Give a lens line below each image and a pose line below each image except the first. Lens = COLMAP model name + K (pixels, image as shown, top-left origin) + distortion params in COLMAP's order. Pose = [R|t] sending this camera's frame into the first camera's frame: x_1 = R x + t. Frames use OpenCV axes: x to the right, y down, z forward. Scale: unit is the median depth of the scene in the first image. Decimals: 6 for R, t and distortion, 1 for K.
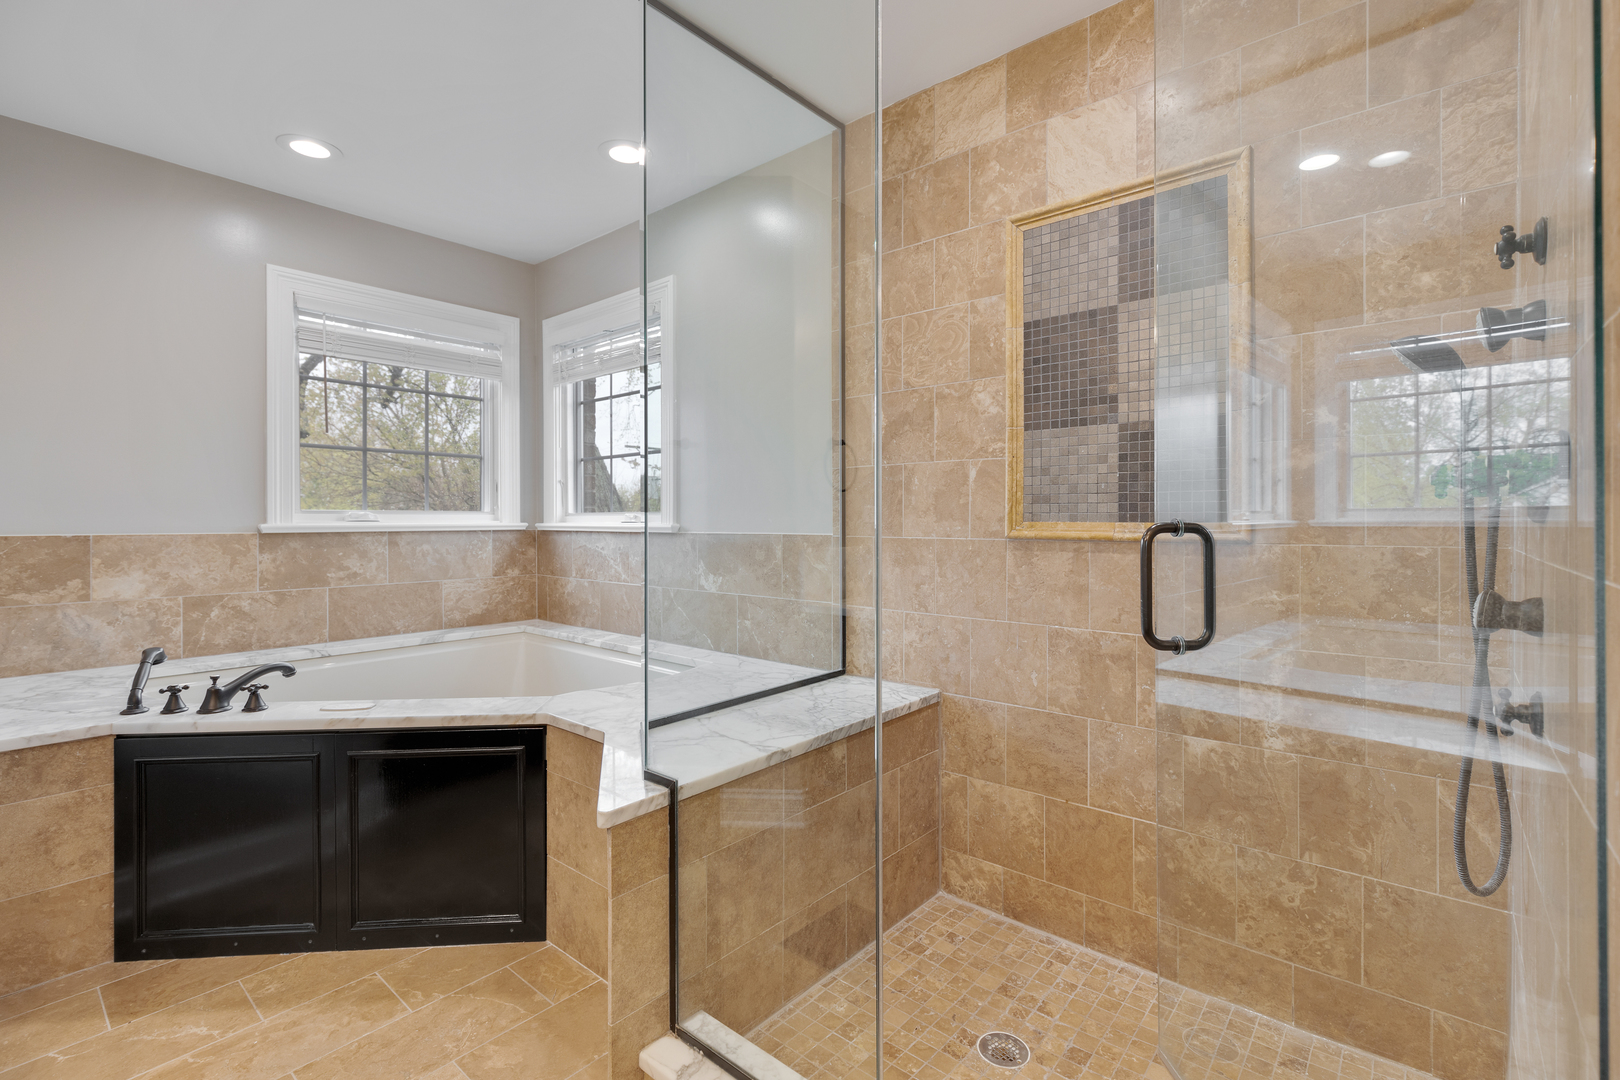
lens RADIAL K [[732.4, 0, 833.2], [0, 732.4, 523.7], [0, 0, 1]] dist [0.004817, -0.000065]
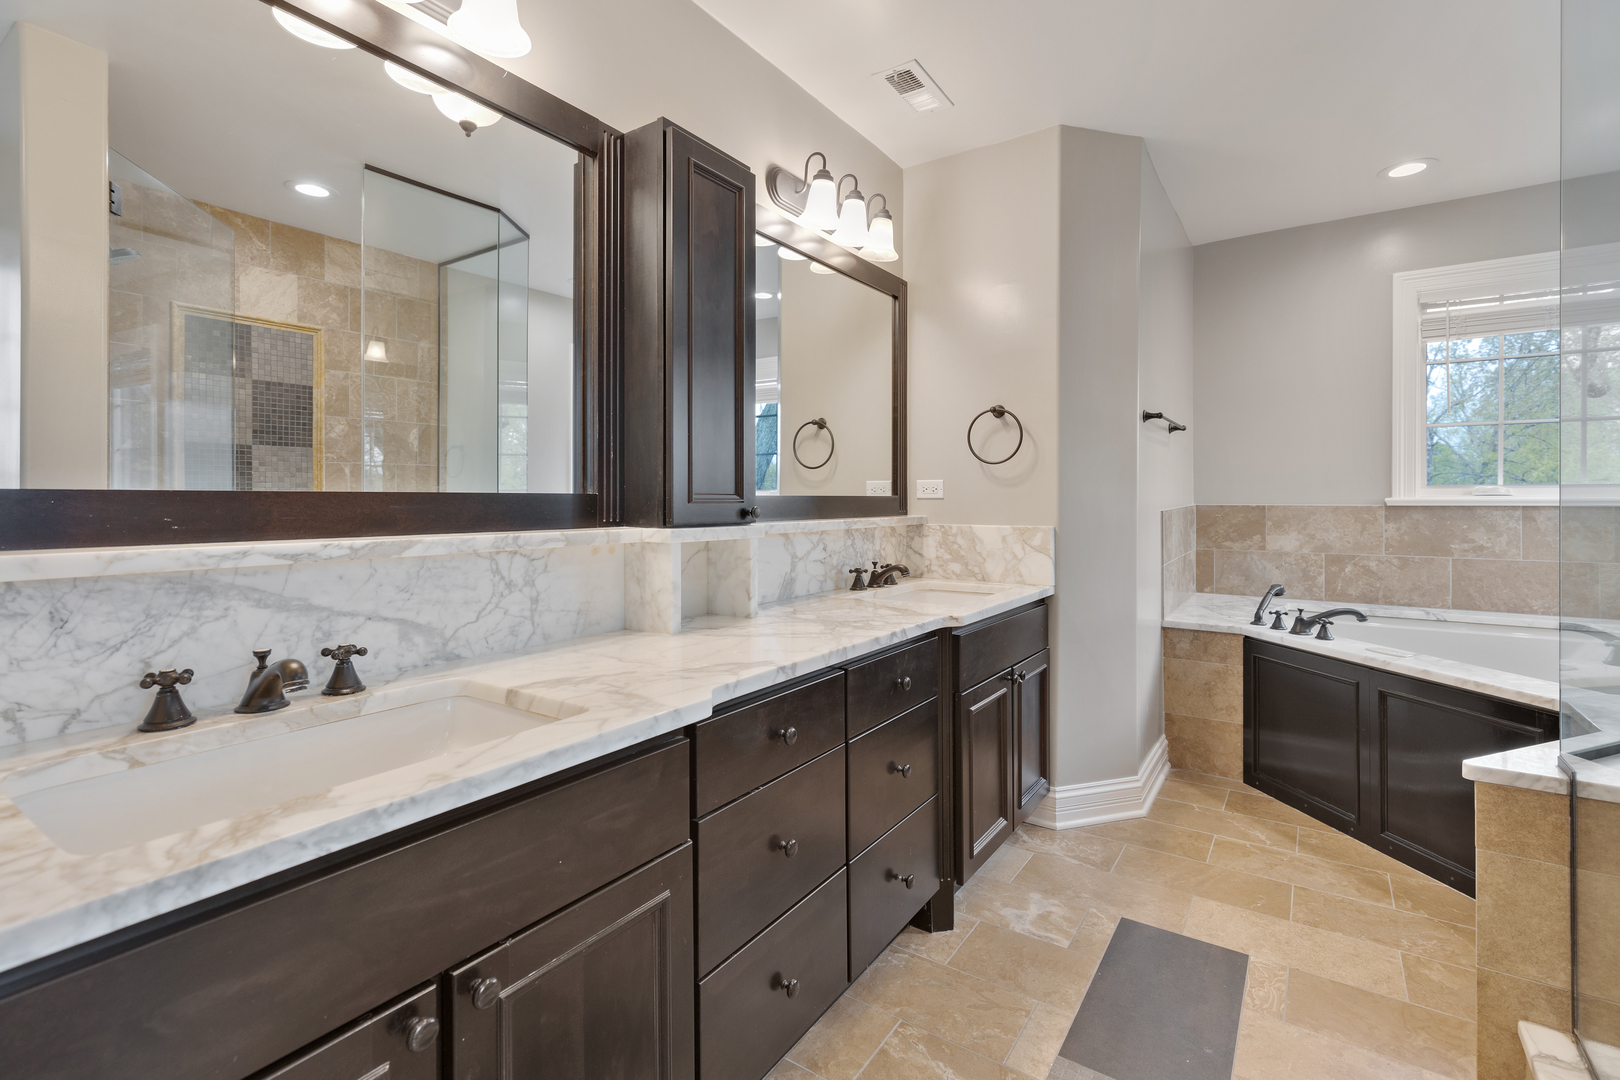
lens RADIAL K [[732.4, 0, 816.6], [0, 732.4, 496.2], [0, 0, 1]] dist [0.004817, -0.000065]
pose [[0.110838, 0.000741, -0.993838, 0.323165], [-0.002385, 0.999997, 0.000480, -0.000888], [0.993836, 0.002318, 0.110839, -0.039862]]
